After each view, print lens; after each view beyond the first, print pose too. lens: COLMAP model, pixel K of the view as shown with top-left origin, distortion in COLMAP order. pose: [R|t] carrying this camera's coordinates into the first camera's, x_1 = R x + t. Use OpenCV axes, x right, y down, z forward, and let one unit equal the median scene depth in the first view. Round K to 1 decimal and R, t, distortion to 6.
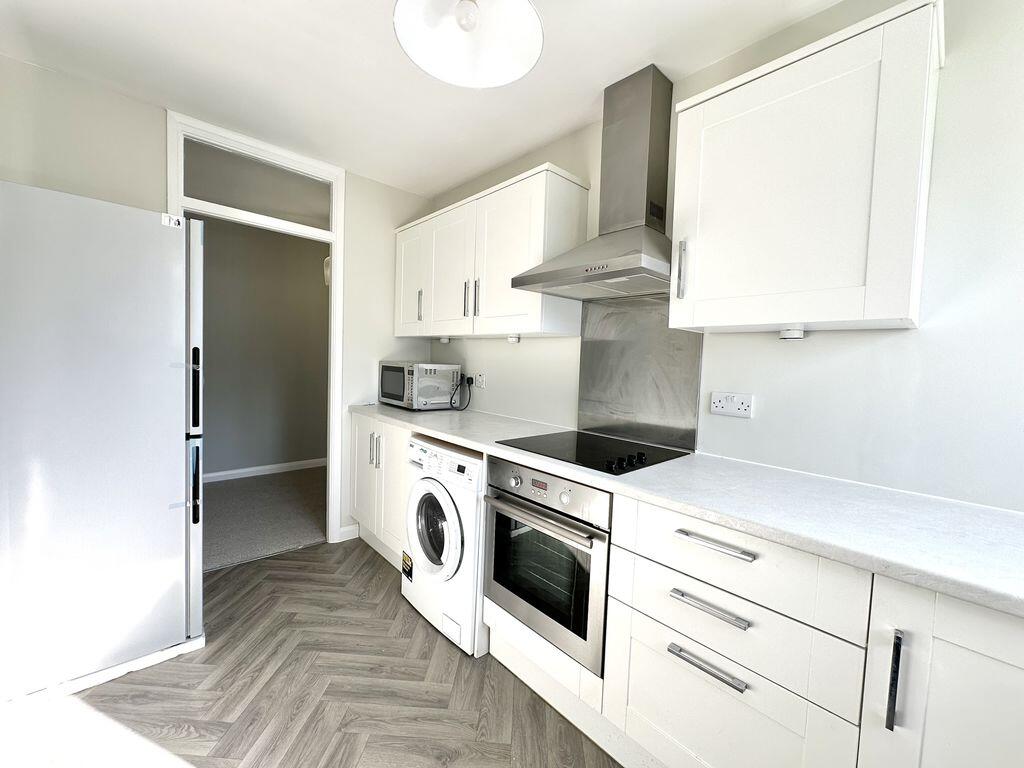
lens RADIAL K [[407.2, 0, 514.7], [0, 407.2, 382.4], [0, 0, 1]] dist [0.002012, 0.000156]
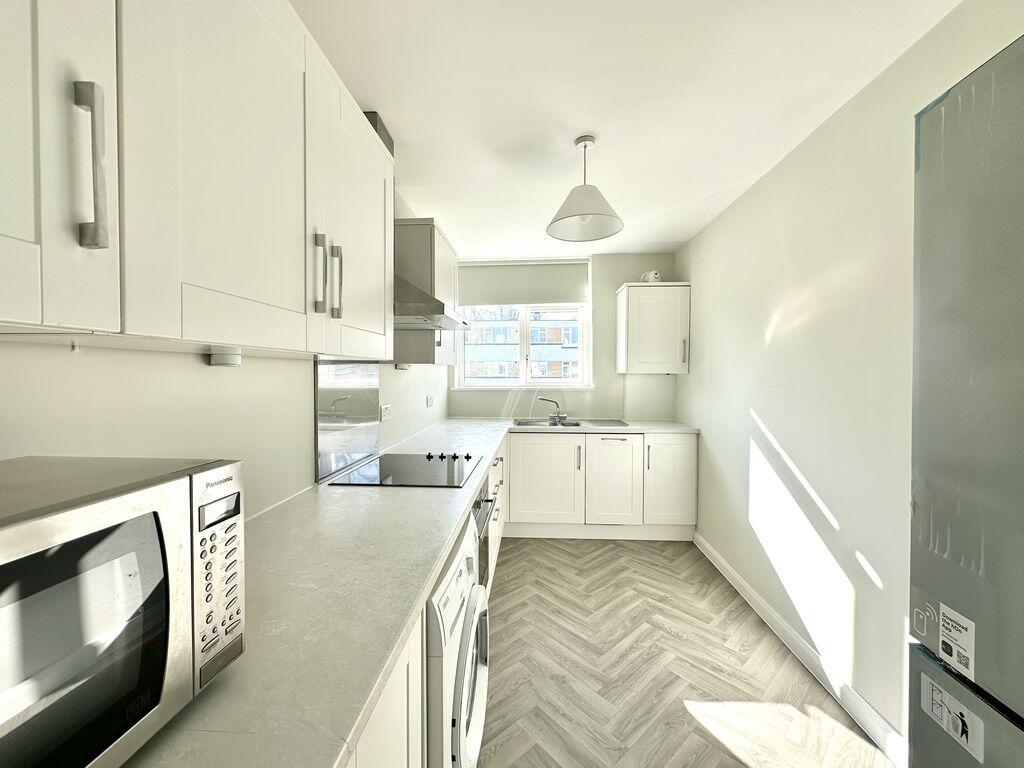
lens RADIAL K [[407.2, 0, 512.3], [0, 407.2, 382.2], [0, 0, 1]] dist [0.002012, 0.000156]
pose [[-0.691965, -0.052691, 0.720006, -1.117915], [0.006882, 0.996806, 0.079561, -0.177391], [-0.721898, 0.060008, -0.689392, 1.892069]]
